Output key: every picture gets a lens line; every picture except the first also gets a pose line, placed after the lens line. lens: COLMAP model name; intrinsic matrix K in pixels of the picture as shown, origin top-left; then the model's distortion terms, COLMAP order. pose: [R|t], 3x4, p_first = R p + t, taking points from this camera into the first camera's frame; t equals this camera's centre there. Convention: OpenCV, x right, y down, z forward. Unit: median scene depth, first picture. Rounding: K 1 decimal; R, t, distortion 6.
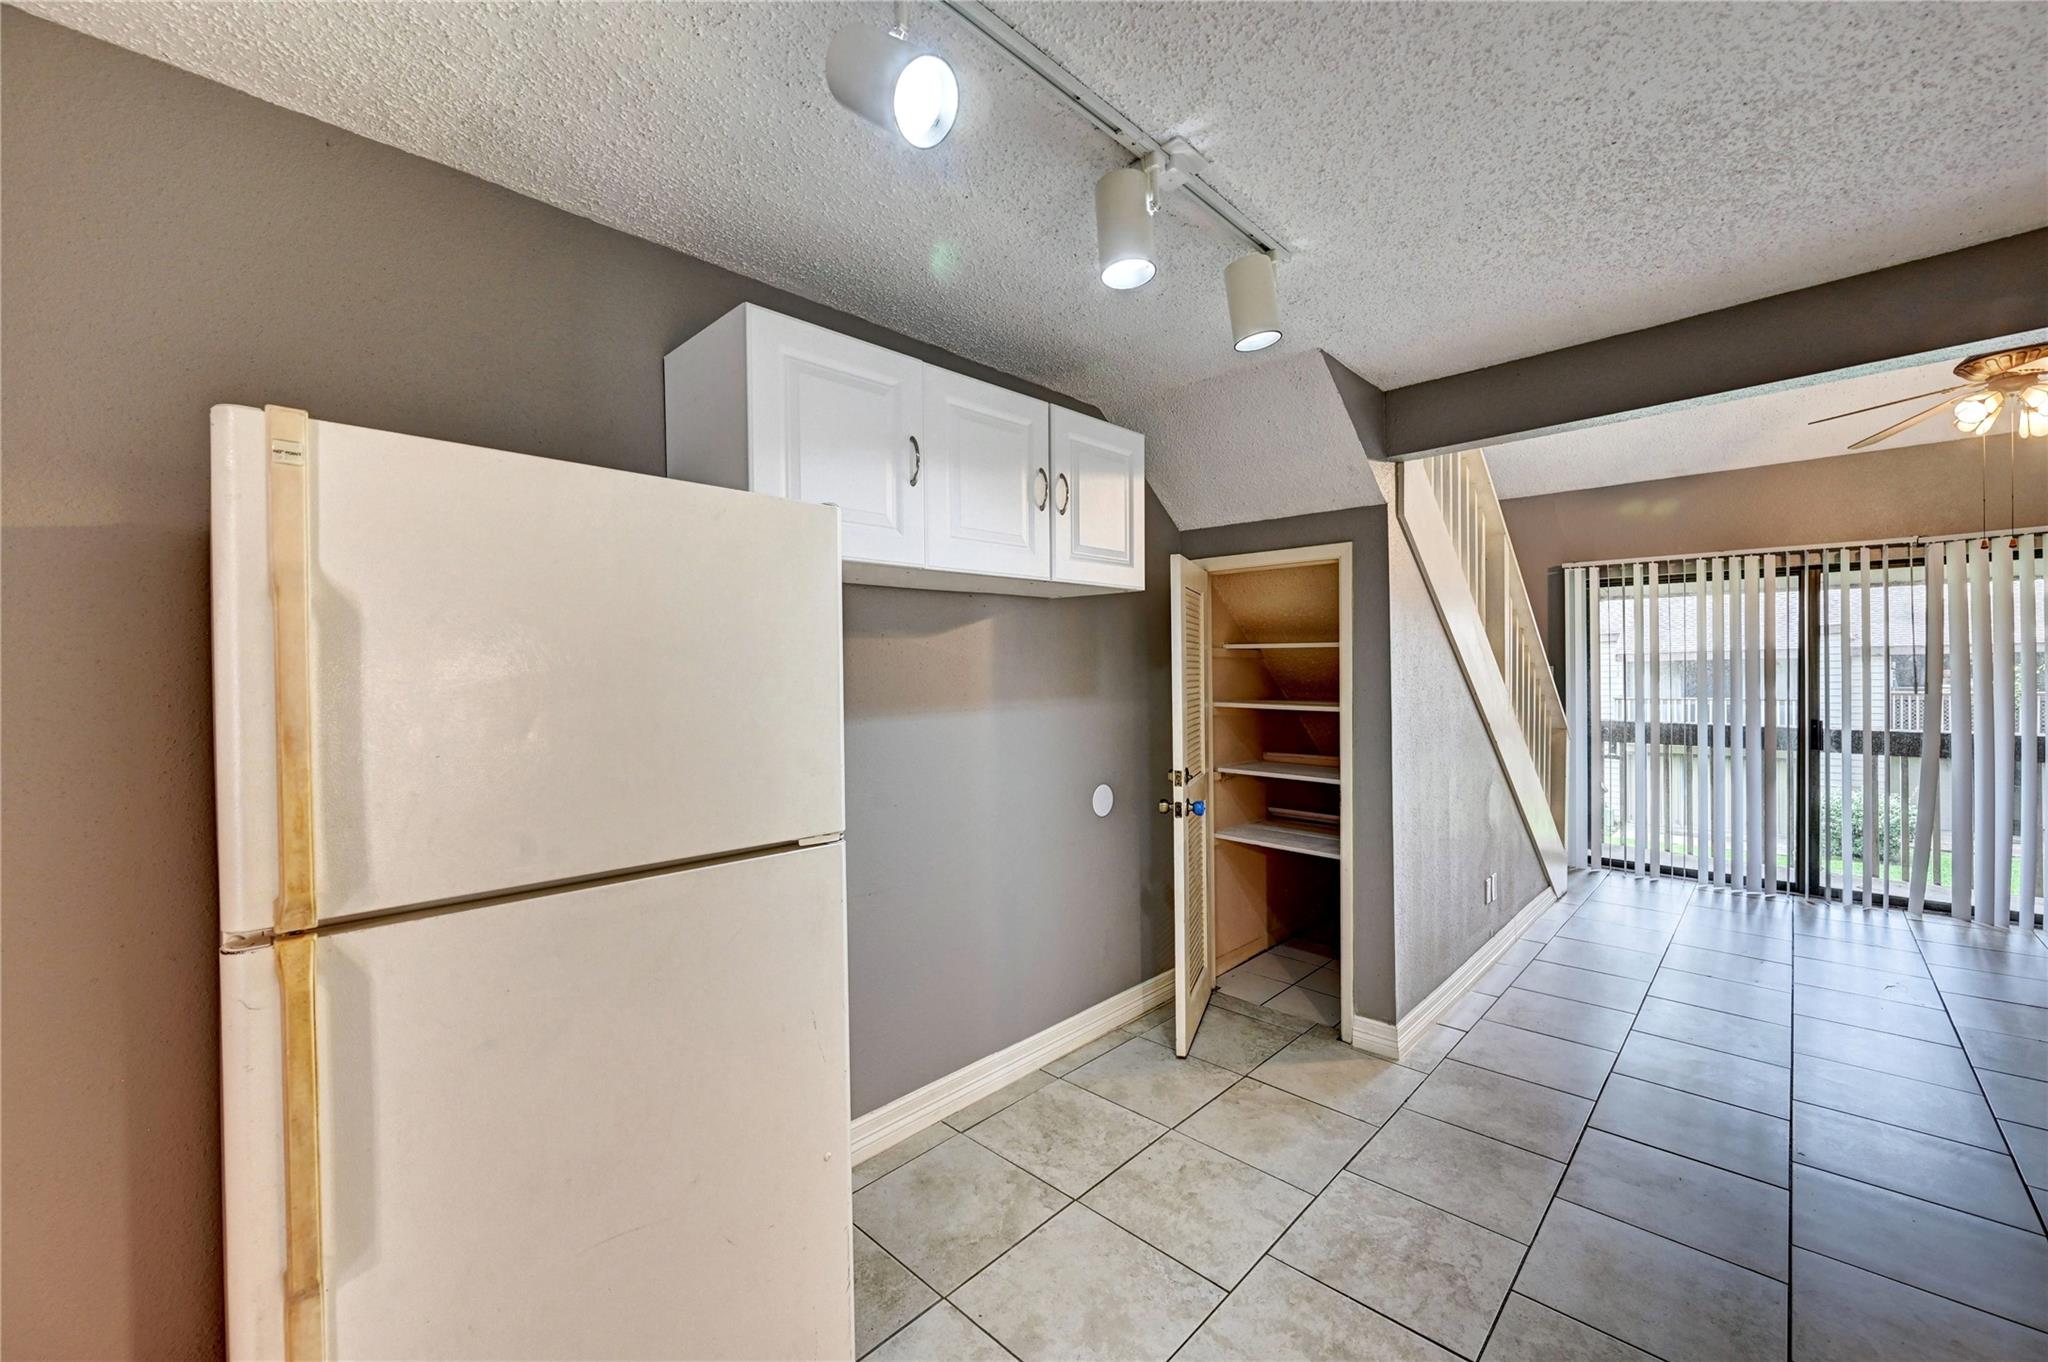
lens RADIAL K [[805.3, 0, 1035.1], [0, 805.3, 684.1], [0, 0, 1]] dist [-0.003083, 0.000569]
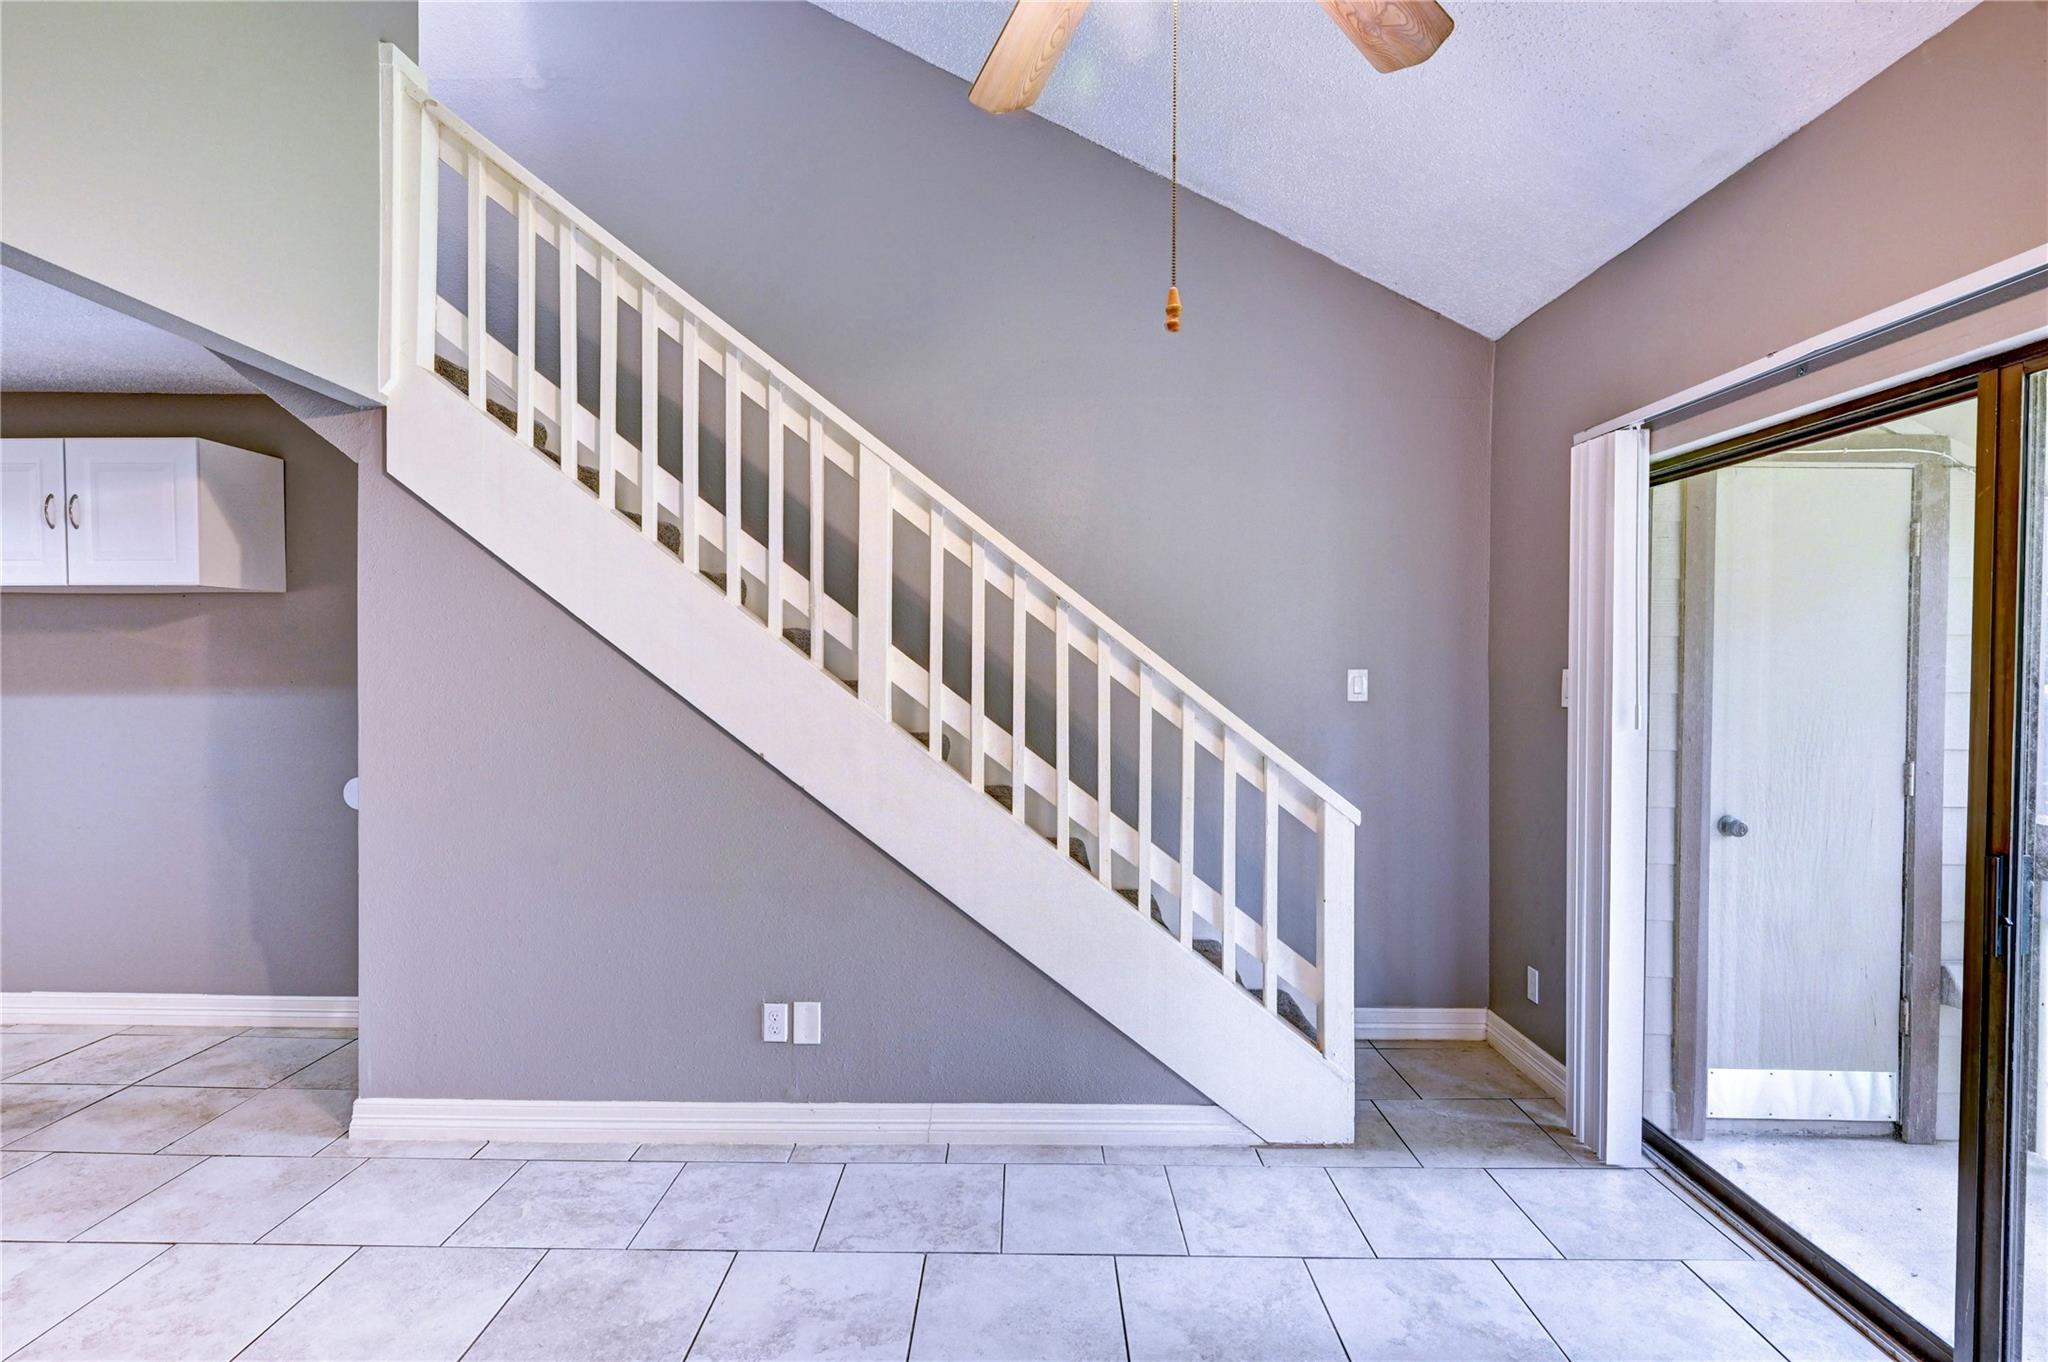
lens RADIAL K [[1025.9, 0, 1011.1], [0, 1025.9, 682.3], [0, 0, 1]] dist [-0.005627, -0.000878]
pose [[0.700317, 0.022735, -0.713470, 1.843425], [-0.034280, 0.999411, -0.001801, -0.022758], [0.713009, 0.025719, 0.700683, 0.818110]]
